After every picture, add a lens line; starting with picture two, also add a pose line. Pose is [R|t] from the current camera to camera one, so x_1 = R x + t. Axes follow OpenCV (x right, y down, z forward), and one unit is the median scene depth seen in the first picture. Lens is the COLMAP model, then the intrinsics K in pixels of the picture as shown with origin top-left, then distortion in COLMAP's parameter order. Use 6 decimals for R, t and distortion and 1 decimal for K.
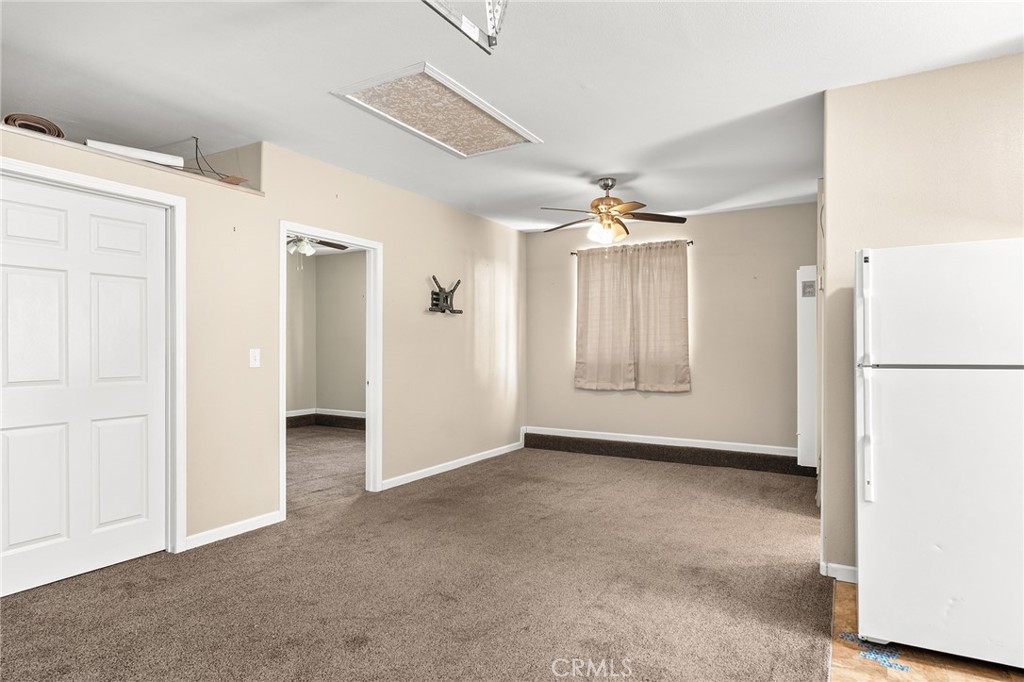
lens RADIAL K [[584.7, 0, 493.8], [0, 584.7, 345.5], [0, 0, 1]] dist [-0.002173, -0.001231]
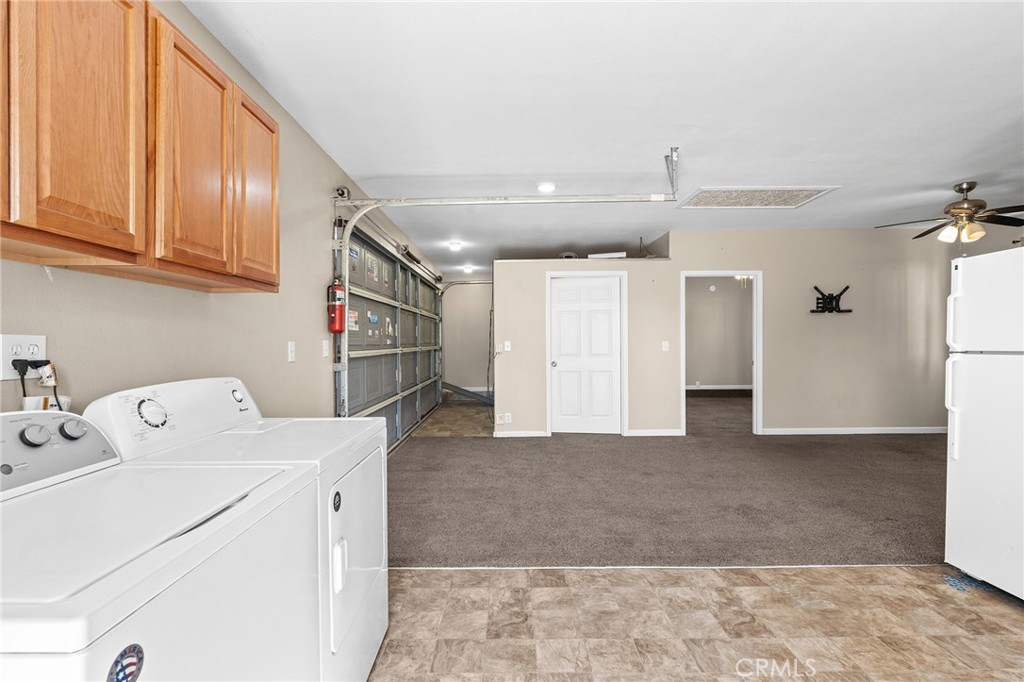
lens RADIAL K [[443.8, 0, 512.0], [0, 443.8, 341.0], [0, 0, 1]] dist [0.003618, 0.000484]
pose [[0.525873, -0.007444, -0.850531, 0.533116], [0.011339, 0.999934, -0.001741, 0.001099], [0.850488, -0.008728, 0.525922, -0.177563]]
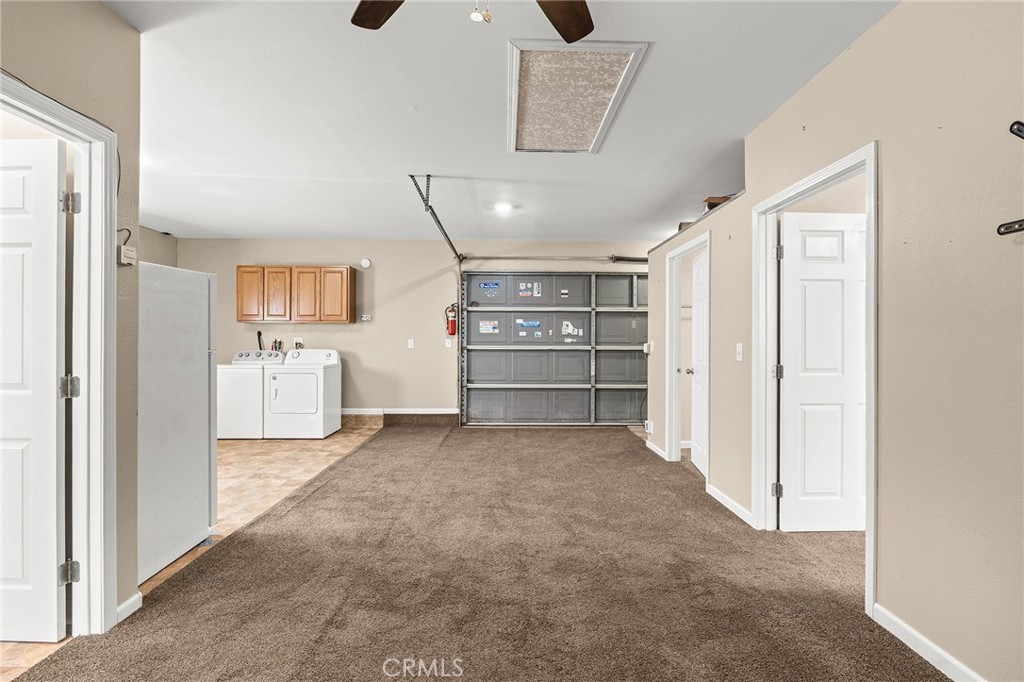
lens RADIAL K [[472.2, 0, 512.0], [0, 472.2, 341.0], [0, 0, 1]] dist [-0.001731, -0.000470]
pose [[-0.846228, -0.004973, -0.532798, 0.352018], [-0.004368, 0.999988, -0.002396, 0.003933], [0.532803, 0.000300, -0.846239, 1.378911]]
